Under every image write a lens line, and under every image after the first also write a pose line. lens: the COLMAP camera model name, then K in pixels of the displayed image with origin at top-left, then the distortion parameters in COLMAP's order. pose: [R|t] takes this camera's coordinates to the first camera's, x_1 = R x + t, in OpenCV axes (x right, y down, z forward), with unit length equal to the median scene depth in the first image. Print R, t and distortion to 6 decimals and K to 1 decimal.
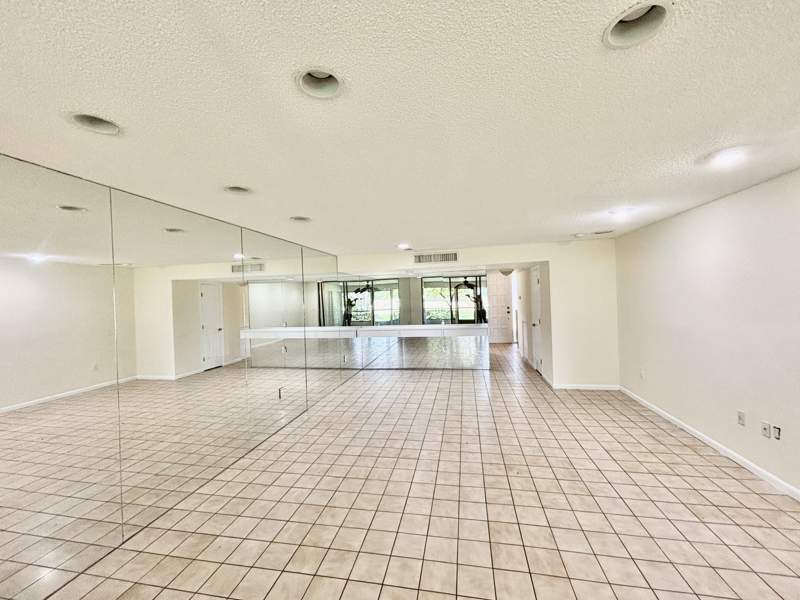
lens RADIAL K [[324.6, 0, 401.4], [0, 324.6, 298.0], [0, 0, 1]] dist [0.000606, -0.000466]
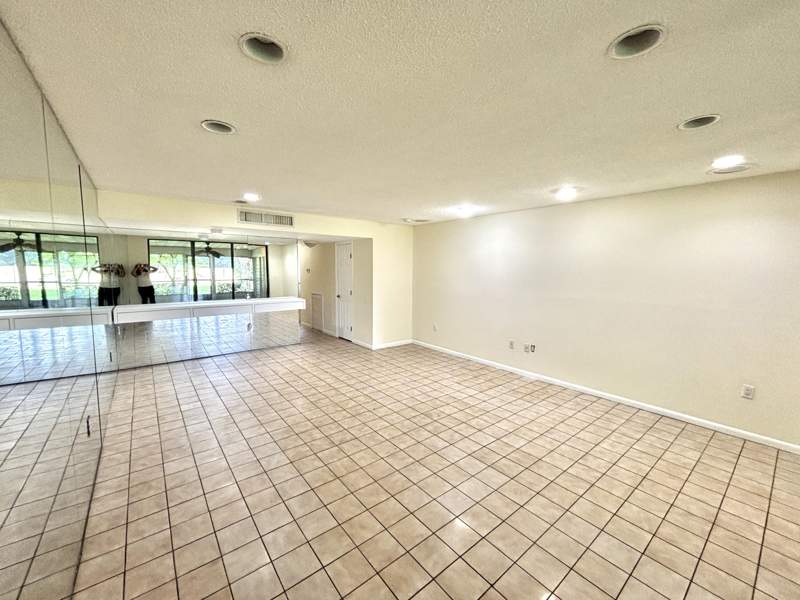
lens RADIAL K [[324.6, 0, 401.4], [0, 324.6, 298.0], [0, 0, 1]] dist [0.000606, -0.000466]
pose [[0.644028, -0.029811, 0.764421, -0.428158], [-0.030084, 0.997481, 0.064246, 0.022265], [-0.764411, -0.064373, 0.641508, 0.247292]]
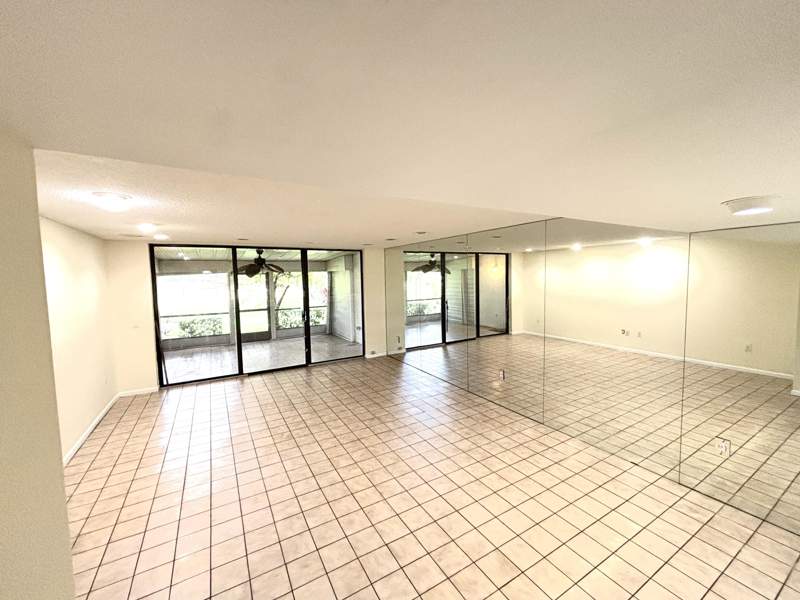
lens RADIAL K [[324.6, 0, 401.4], [0, 324.6, 298.0], [0, 0, 1]] dist [0.000606, -0.000466]
pose [[-0.748148, 0.092270, -0.657085, 0.545288], [0.039562, 0.994725, 0.094637, -0.072204], [0.662351, 0.044807, -0.747853, 1.530432]]
